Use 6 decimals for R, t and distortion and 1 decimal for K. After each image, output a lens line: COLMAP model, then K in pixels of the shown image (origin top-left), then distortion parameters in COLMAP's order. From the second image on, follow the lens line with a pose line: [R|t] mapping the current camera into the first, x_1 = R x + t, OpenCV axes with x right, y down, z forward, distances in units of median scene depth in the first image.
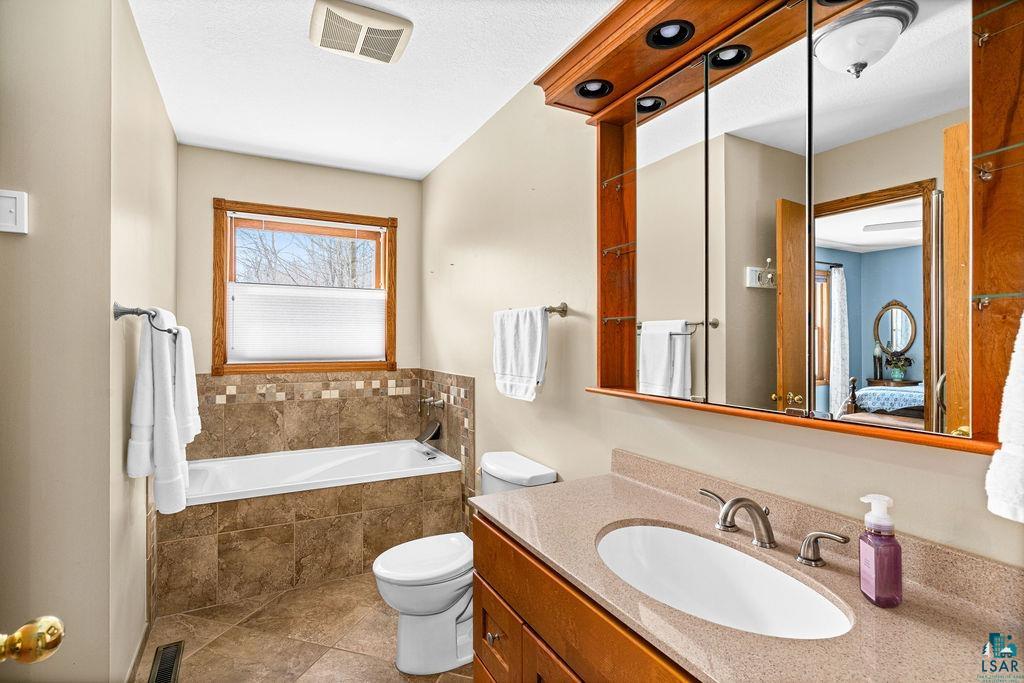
lens RADIAL K [[493.0, 0, 511.0], [0, 493.0, 339.3], [0, 0, 1]] dist [-0.002583, 0.000360]
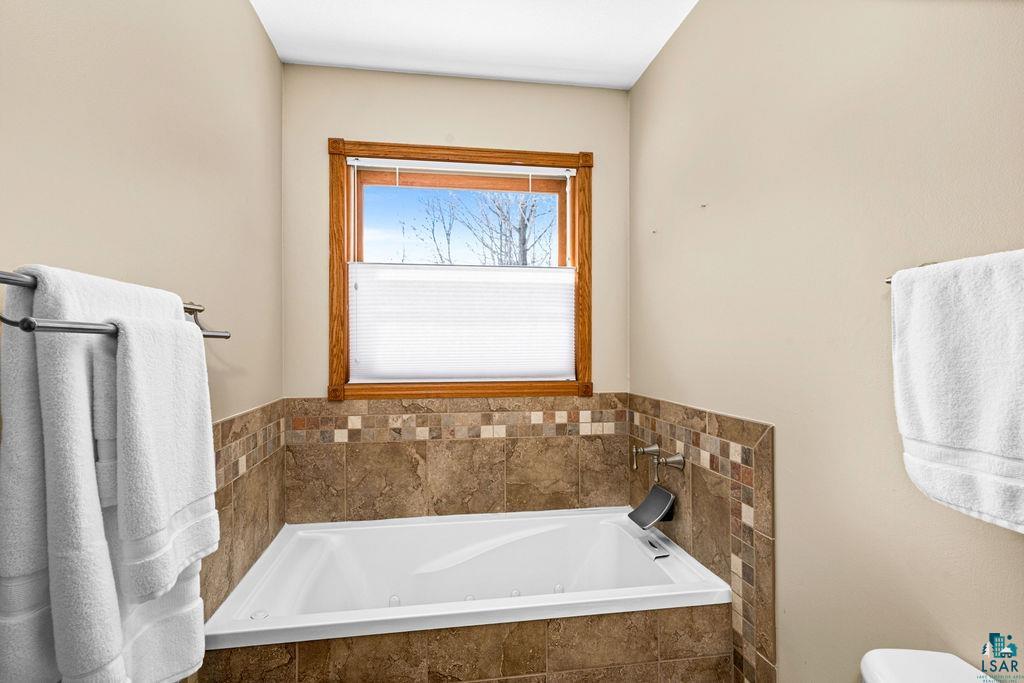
lens RADIAL K [[493.0, 0, 511.0], [0, 493.0, 339.3], [0, 0, 1]] dist [-0.002583, 0.000360]
pose [[0.944622, -0.009272, -0.328030, -0.136129], [0.004925, 0.999889, -0.014082, -0.000244], [0.328124, 0.011686, 0.944562, 0.409540]]
